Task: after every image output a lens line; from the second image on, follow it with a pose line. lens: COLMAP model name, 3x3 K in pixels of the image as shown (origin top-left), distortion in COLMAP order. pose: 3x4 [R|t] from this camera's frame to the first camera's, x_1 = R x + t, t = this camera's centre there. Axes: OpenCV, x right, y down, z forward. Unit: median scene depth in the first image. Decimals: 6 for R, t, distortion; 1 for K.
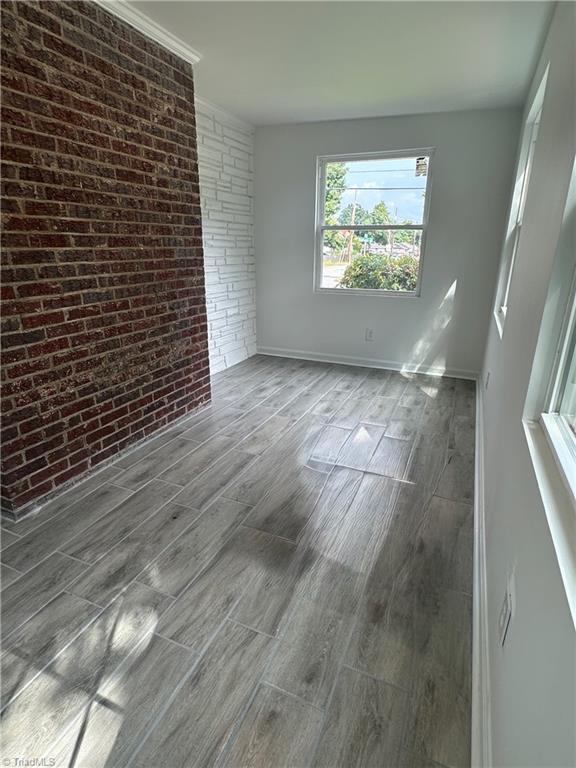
lens RADIAL K [[405.5, 0, 290.1], [0, 405.5, 382.5], [0, 0, 1]] dist [-0.005377, 0.001497]
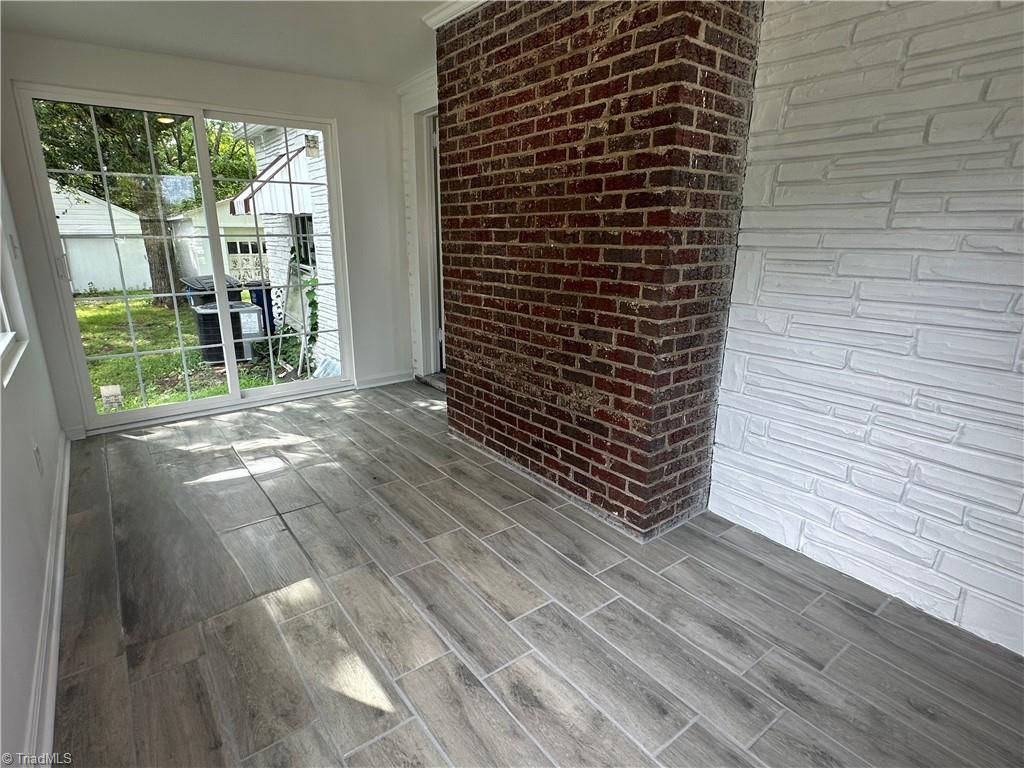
lens RADIAL K [[540.7, 0, 512.6], [0, 540.7, 386.7], [0, 0, 1]] dist [-0.005377, 0.001497]
pose [[-0.486526, 0.230707, -0.842655, 0.589409], [-0.289599, 0.867388, 0.404685, -0.483583], [0.824273, 0.440922, -0.355194, 1.396568]]
